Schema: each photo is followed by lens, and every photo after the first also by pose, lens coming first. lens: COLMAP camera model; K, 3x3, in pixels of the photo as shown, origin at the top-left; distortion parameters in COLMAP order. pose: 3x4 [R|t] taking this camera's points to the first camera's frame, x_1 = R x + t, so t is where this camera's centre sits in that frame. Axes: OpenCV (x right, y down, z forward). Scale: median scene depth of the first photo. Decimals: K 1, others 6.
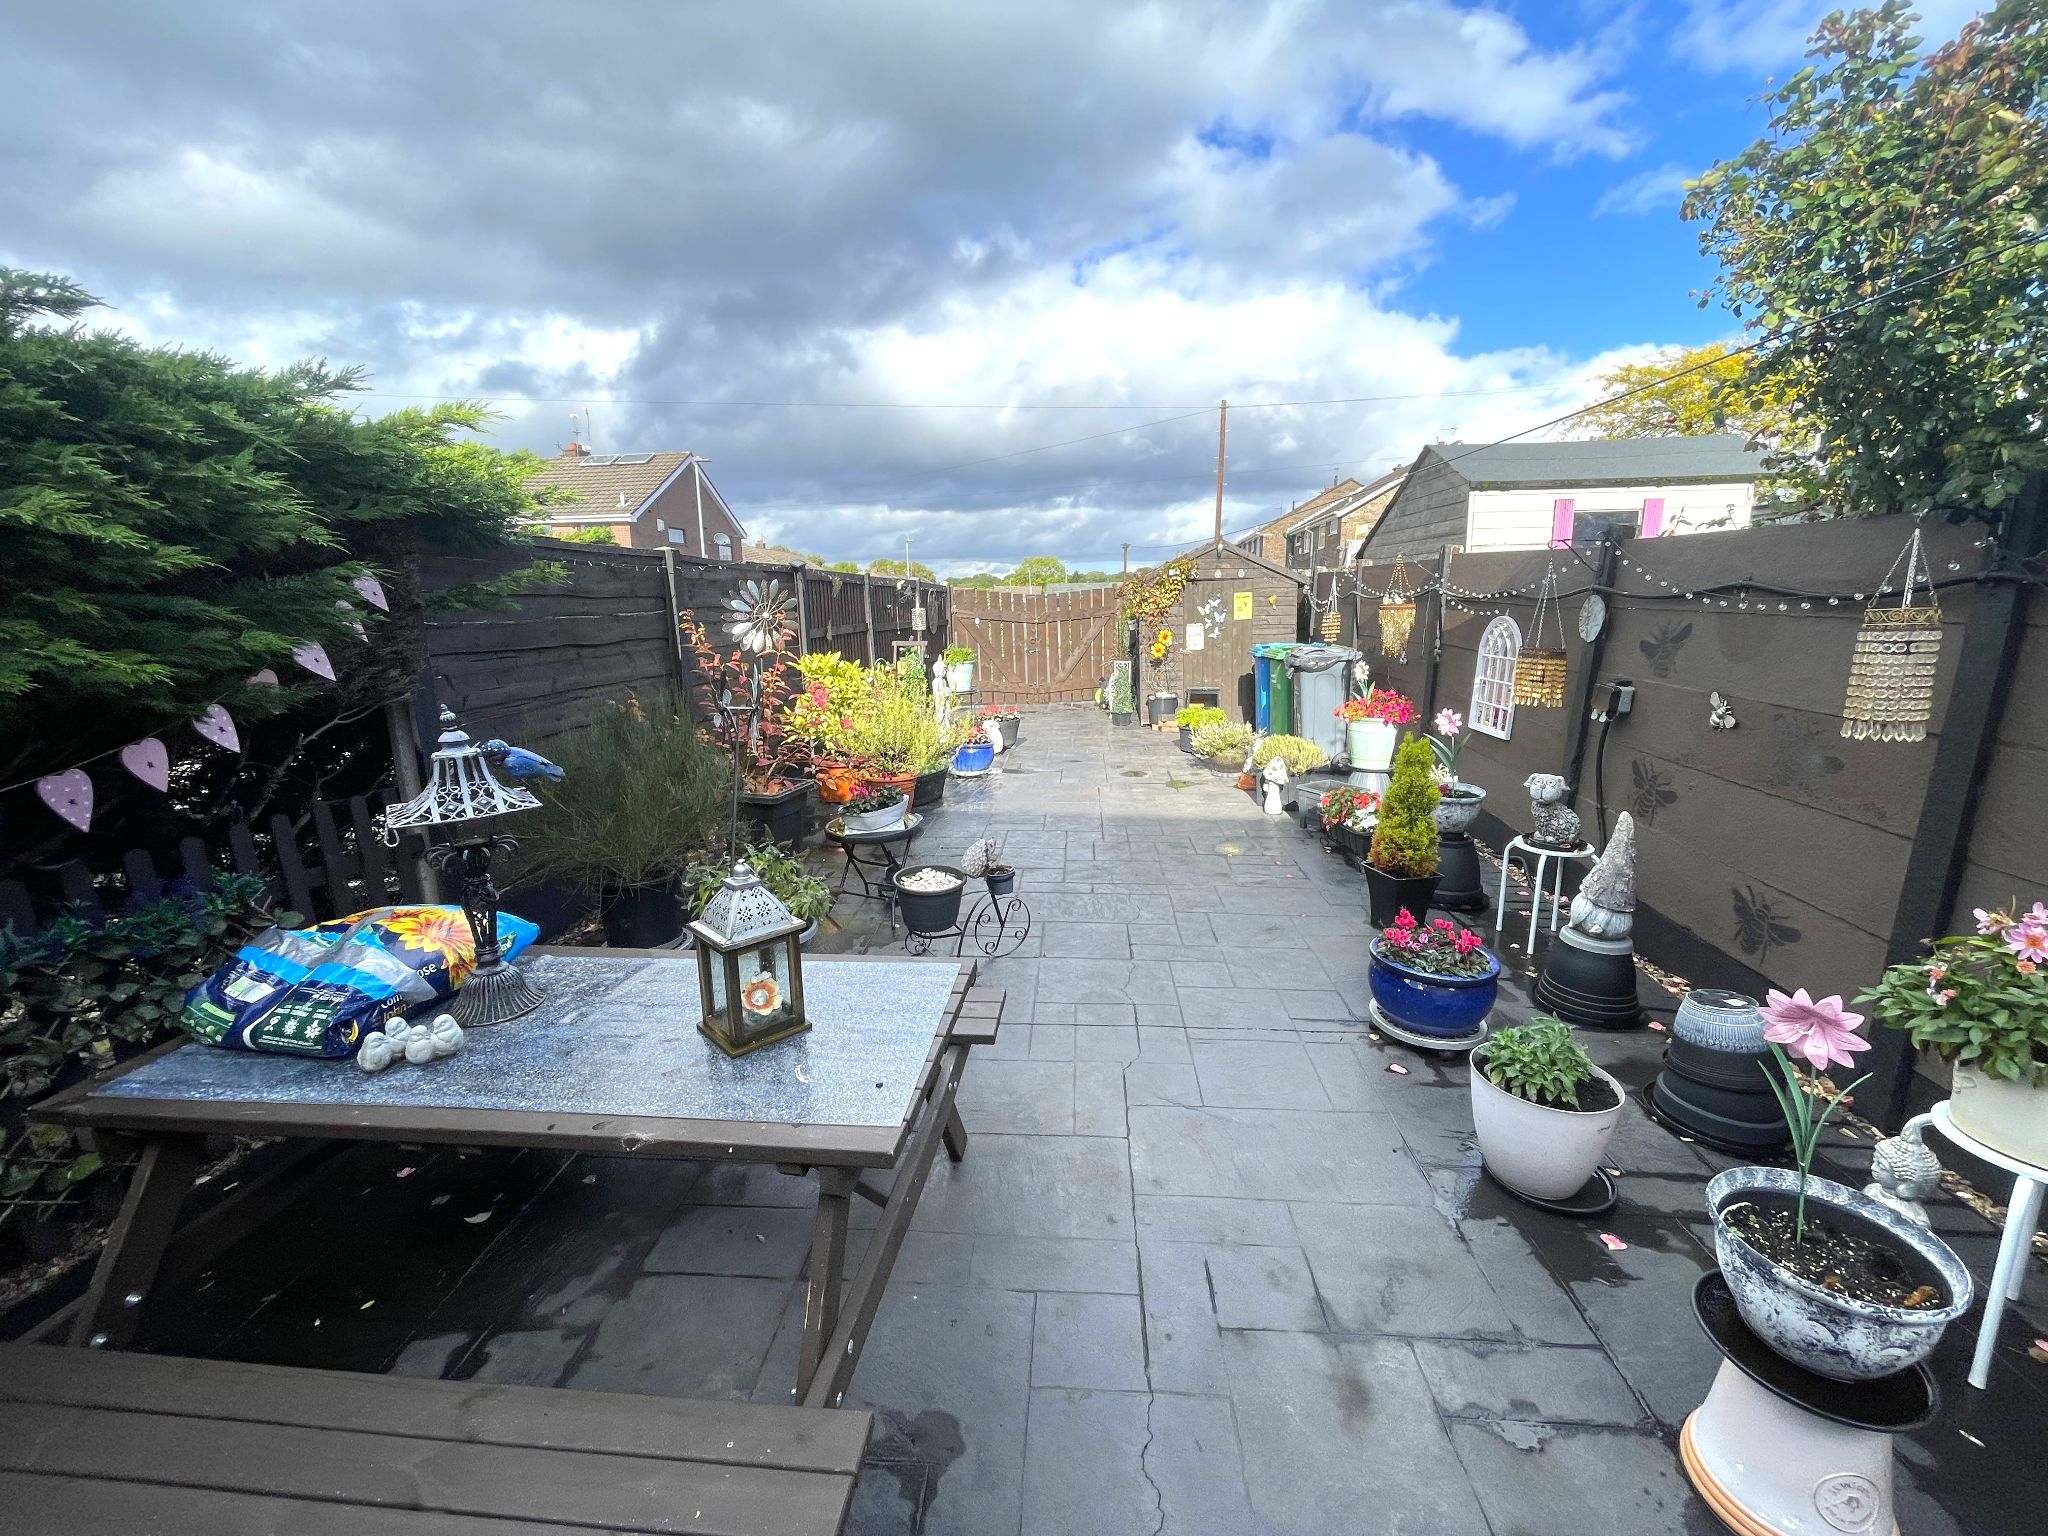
lens RADIAL K [[825.7, 0, 1019.8], [0, 825.7, 772.1], [0, 0, 1]] dist [-0.000892, 0.000104]
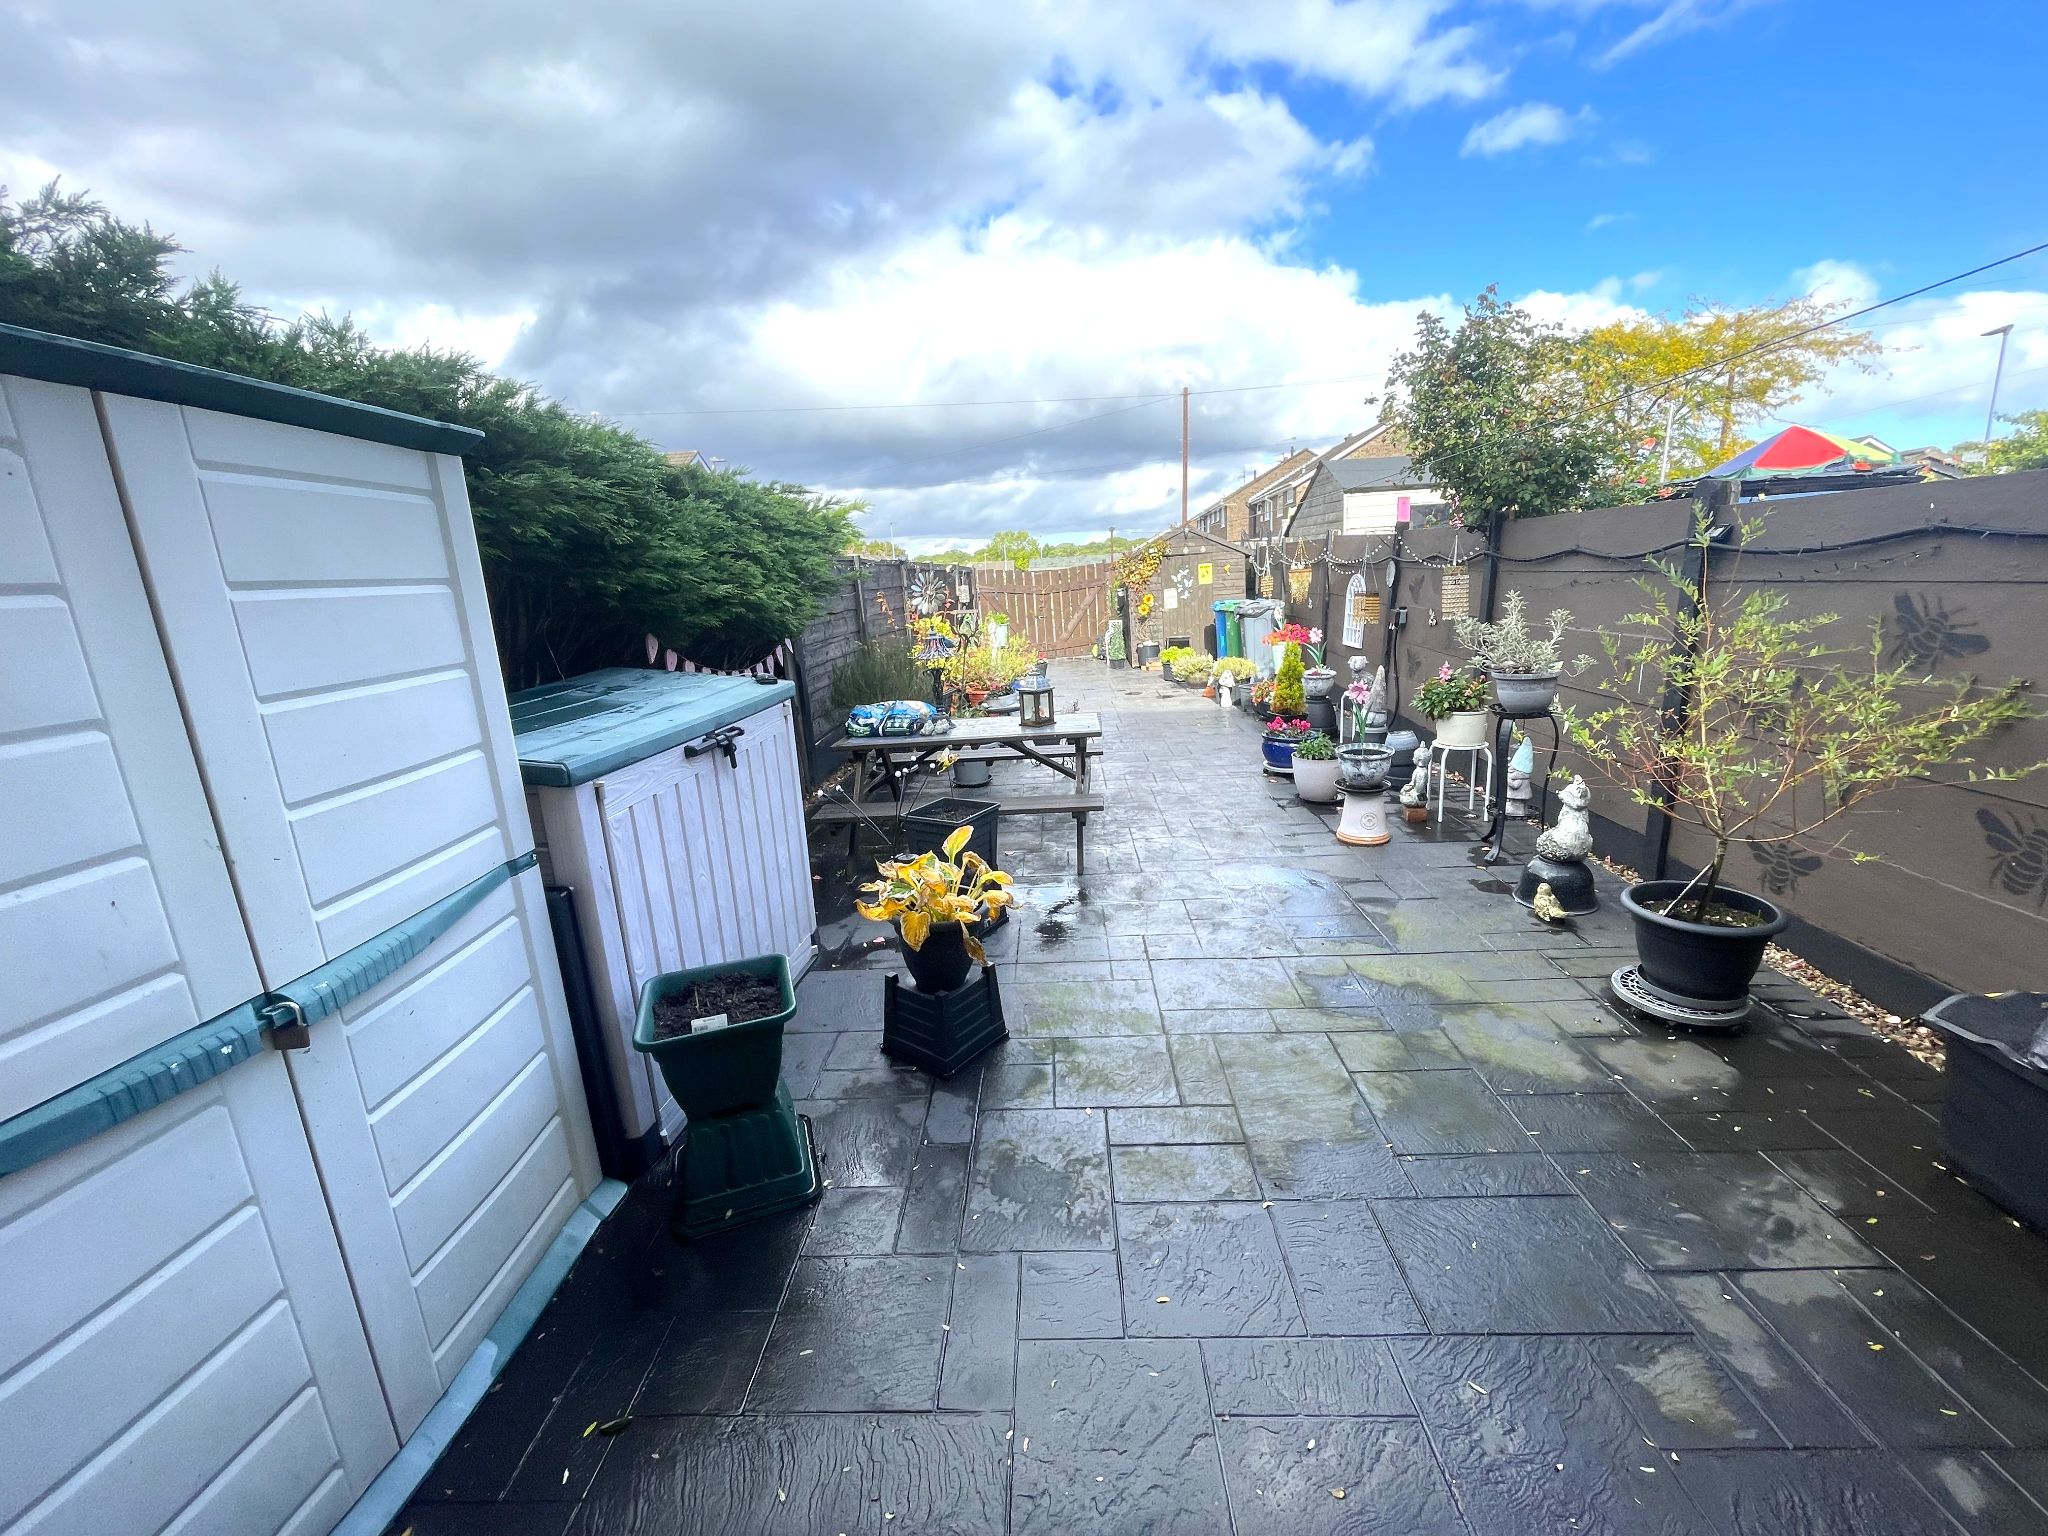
lens RADIAL K [[825.7, 0, 1019.8], [0, 825.7, 772.1], [0, 0, 1]] dist [-0.000892, 0.000104]
pose [[0.998523, -0.048397, 0.024688, -0.087105], [0.047663, 0.998428, 0.029497, 0.073343], [-0.026077, -0.028277, 0.999260, -0.375692]]
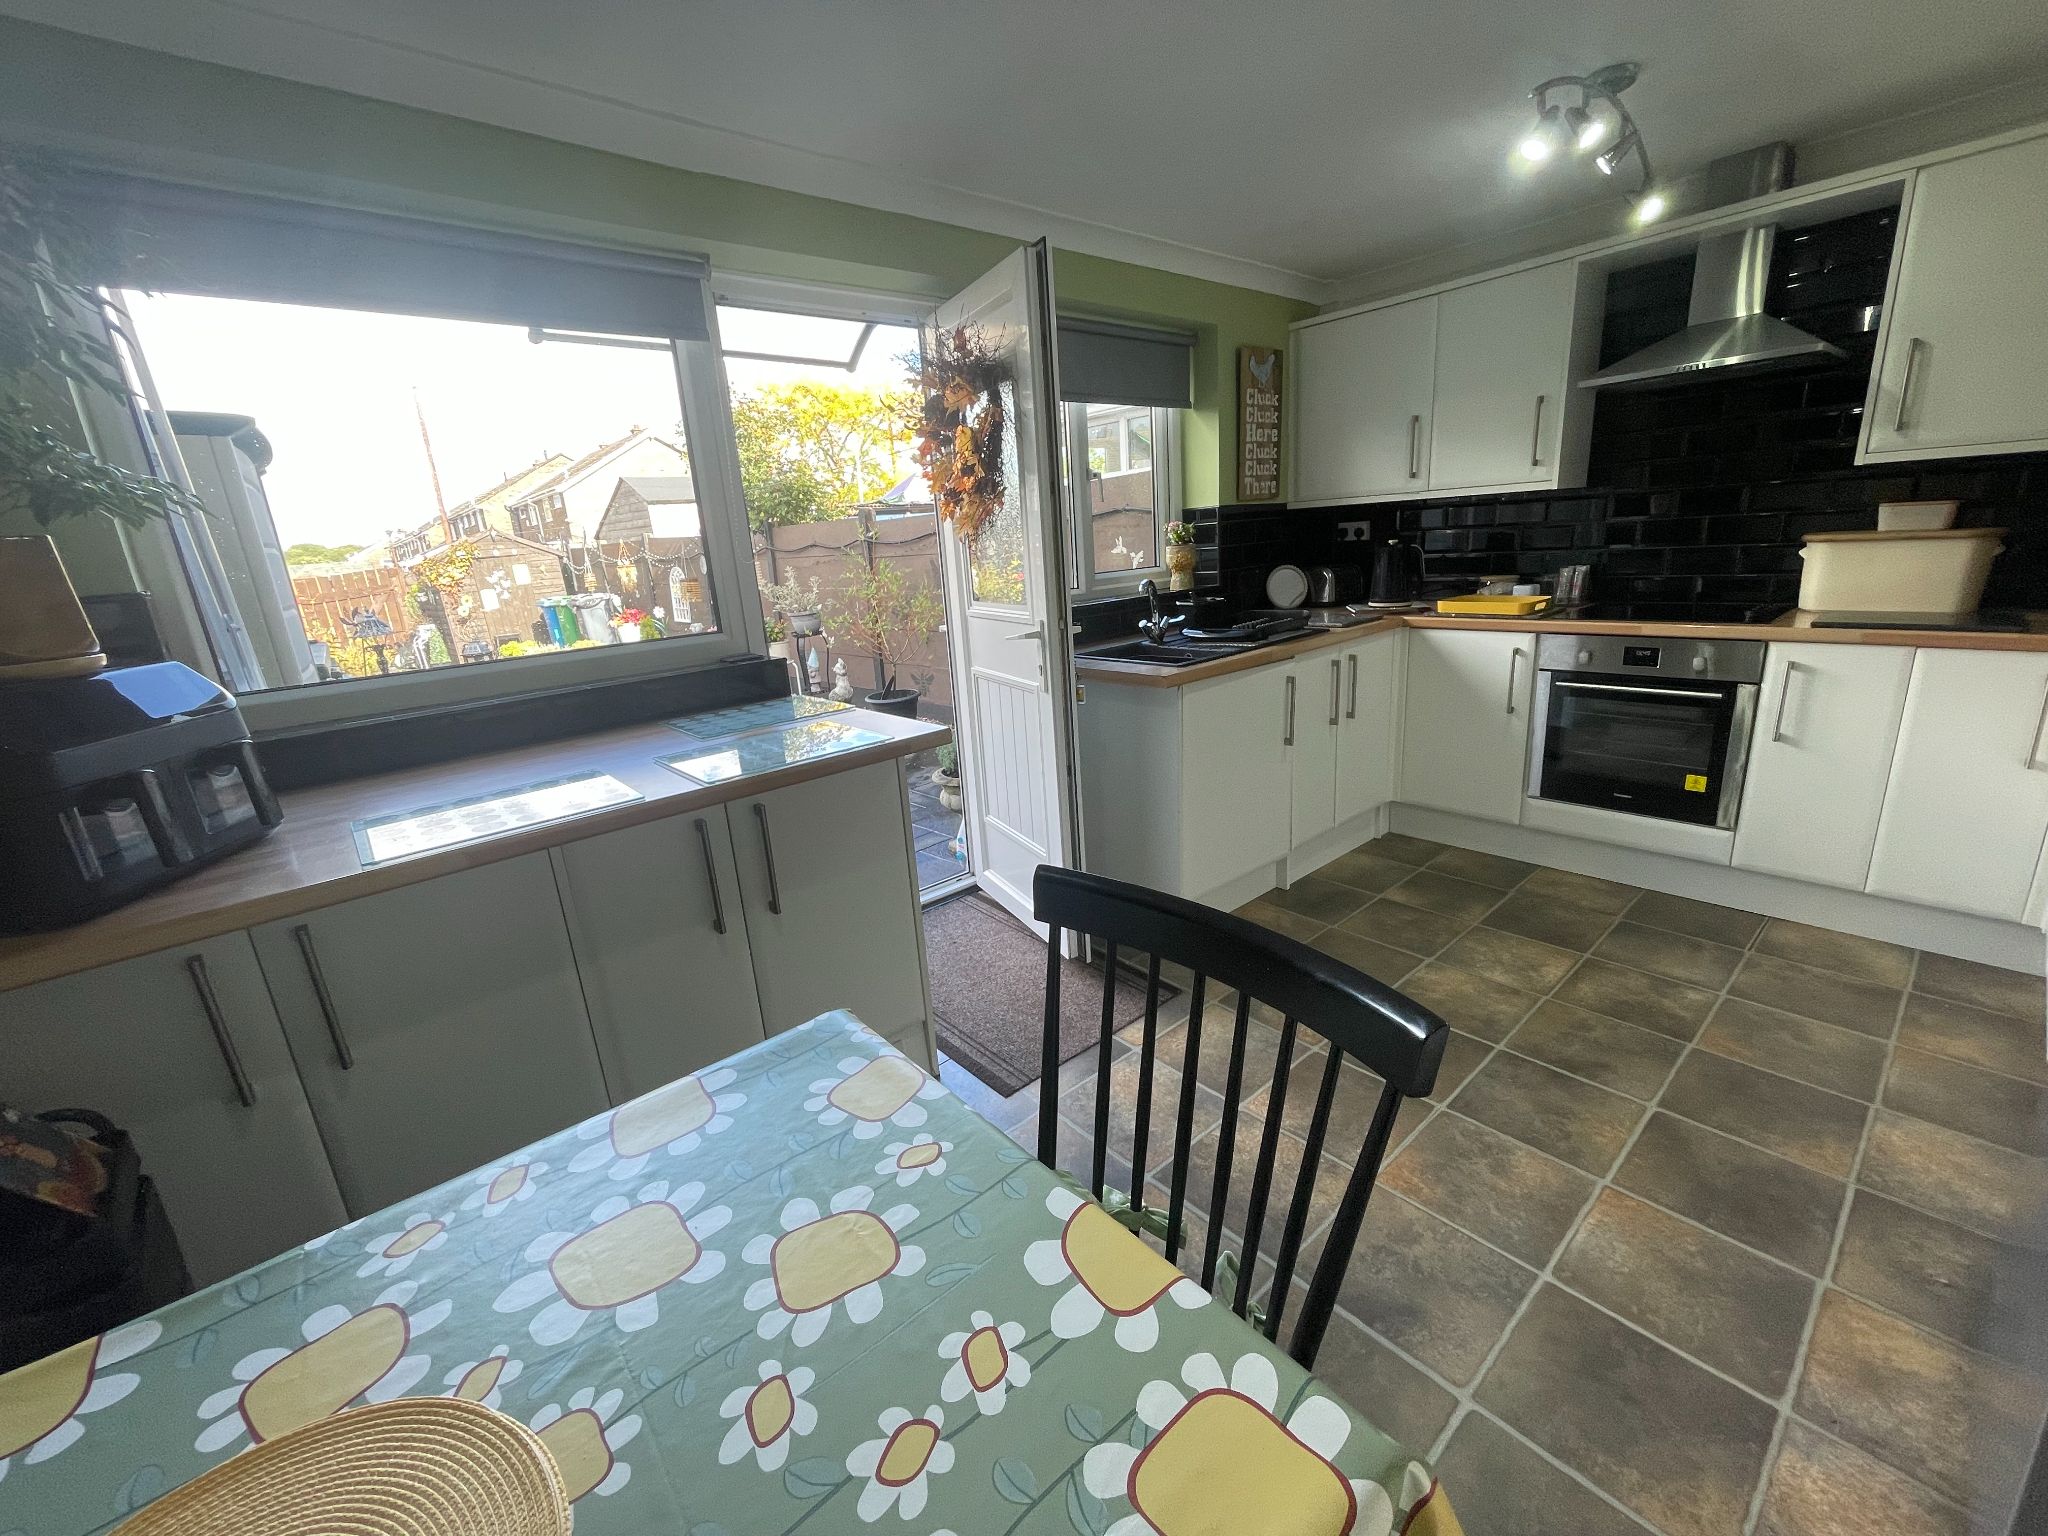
lens RADIAL K [[825.7, 0, 1019.8], [0, 825.7, 772.1], [0, 0, 1]] dist [-0.000892, 0.000104]
pose [[0.663660, -0.239733, 0.708578, -0.277312], [0.212057, 0.968689, 0.129122, 0.141600], [-0.717347, 0.064566, 0.693718, -0.646406]]
